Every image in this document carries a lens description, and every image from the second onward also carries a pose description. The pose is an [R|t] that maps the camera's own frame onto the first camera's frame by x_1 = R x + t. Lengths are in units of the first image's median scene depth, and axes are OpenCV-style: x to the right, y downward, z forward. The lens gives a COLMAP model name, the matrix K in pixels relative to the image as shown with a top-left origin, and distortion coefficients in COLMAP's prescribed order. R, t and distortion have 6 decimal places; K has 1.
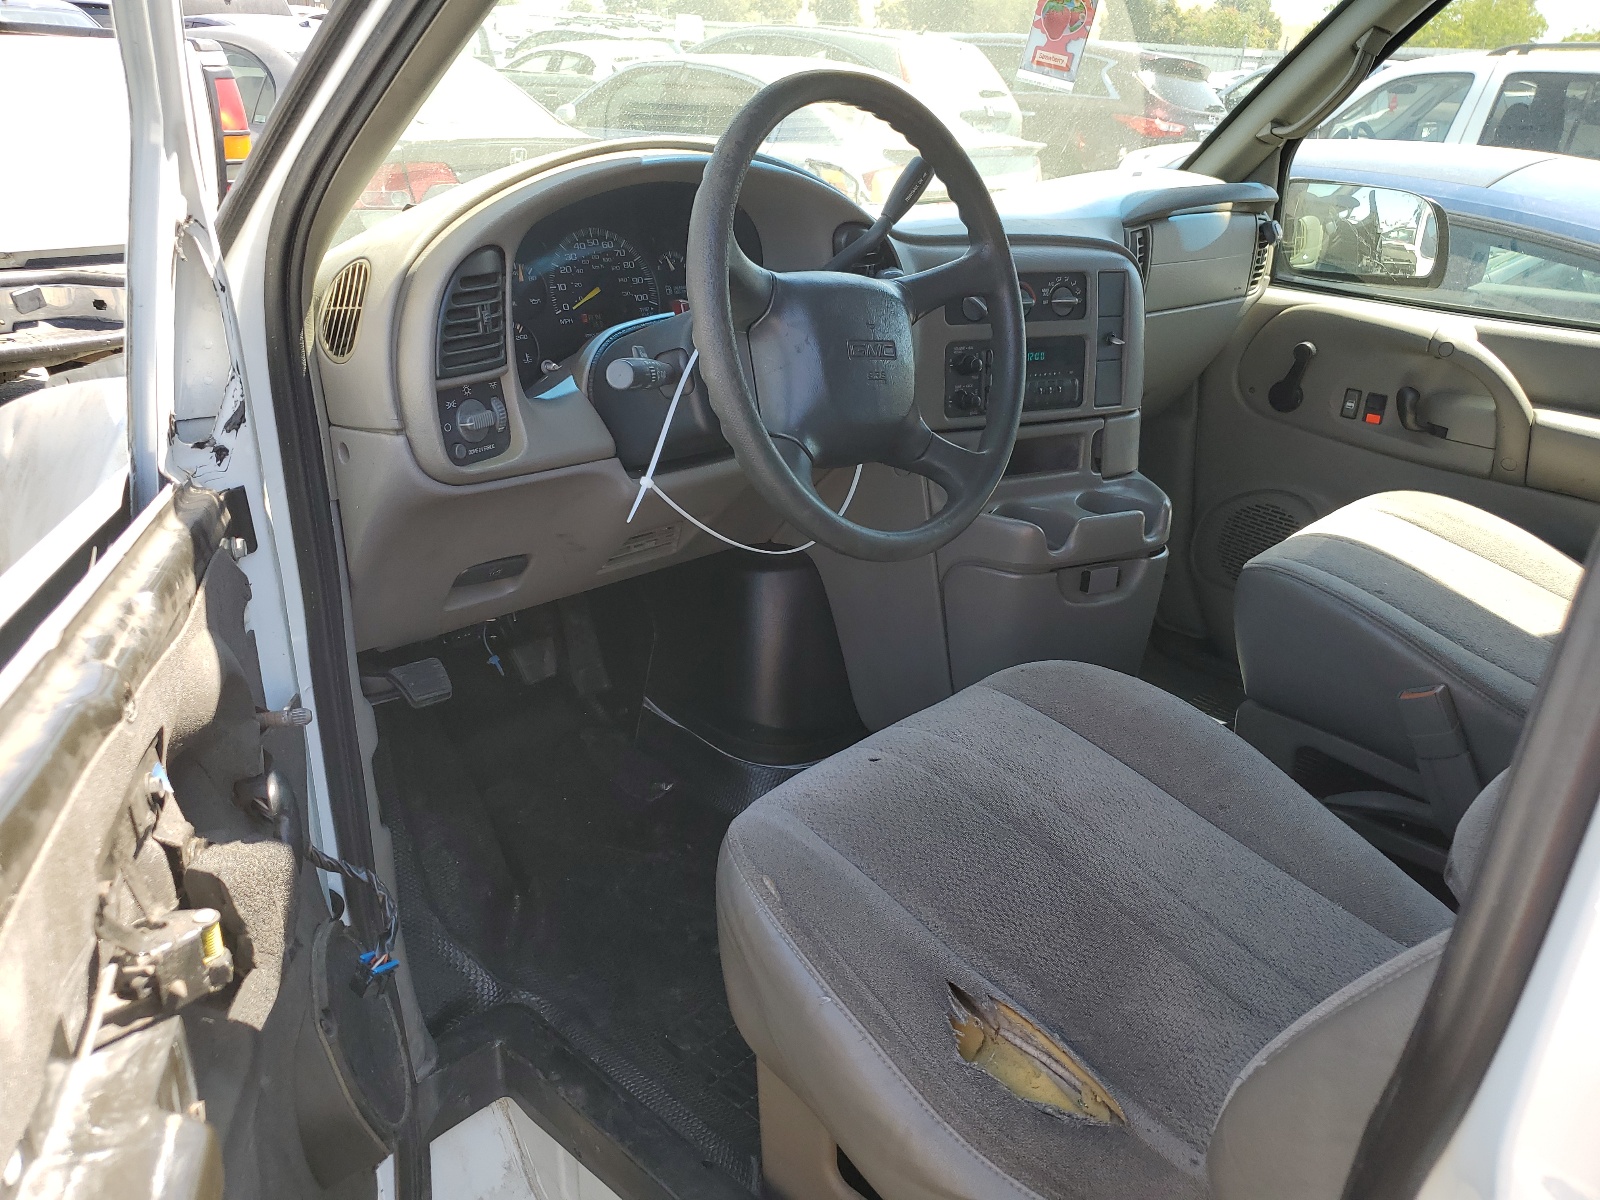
lens RADIAL K [[1220.0, 0, 791.7], [0, 1220.0, 606.4], [0, 0, 1]] dist [0.000069, 0.043690]
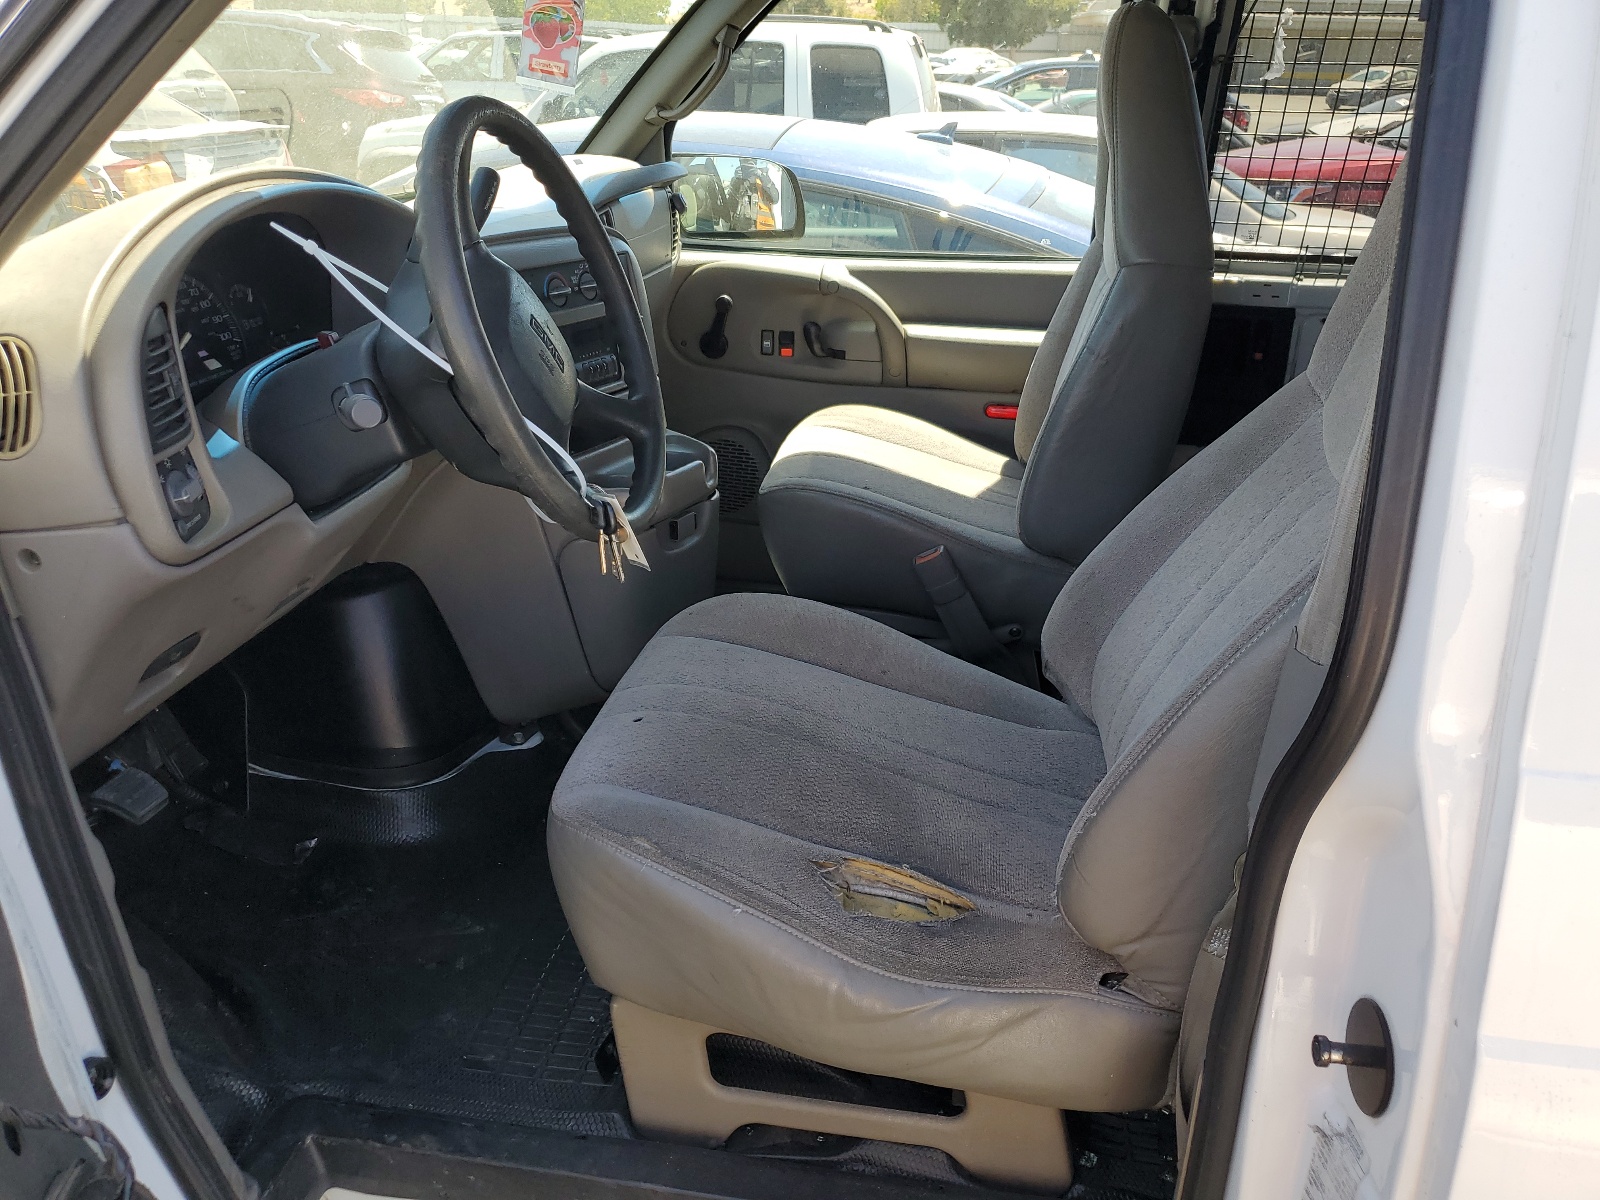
lens RADIAL K [[1201.1, 0, 796.7], [0, 1201.1, 594.7], [0, 0, 1]] dist [0.113456, -0.230621]
pose [[0.828709, -0.251770, 0.499854, -0.180678], [0.243775, 0.966311, 0.082563, -0.020751], [-0.503801, 0.053431, 0.862166, -0.010936]]
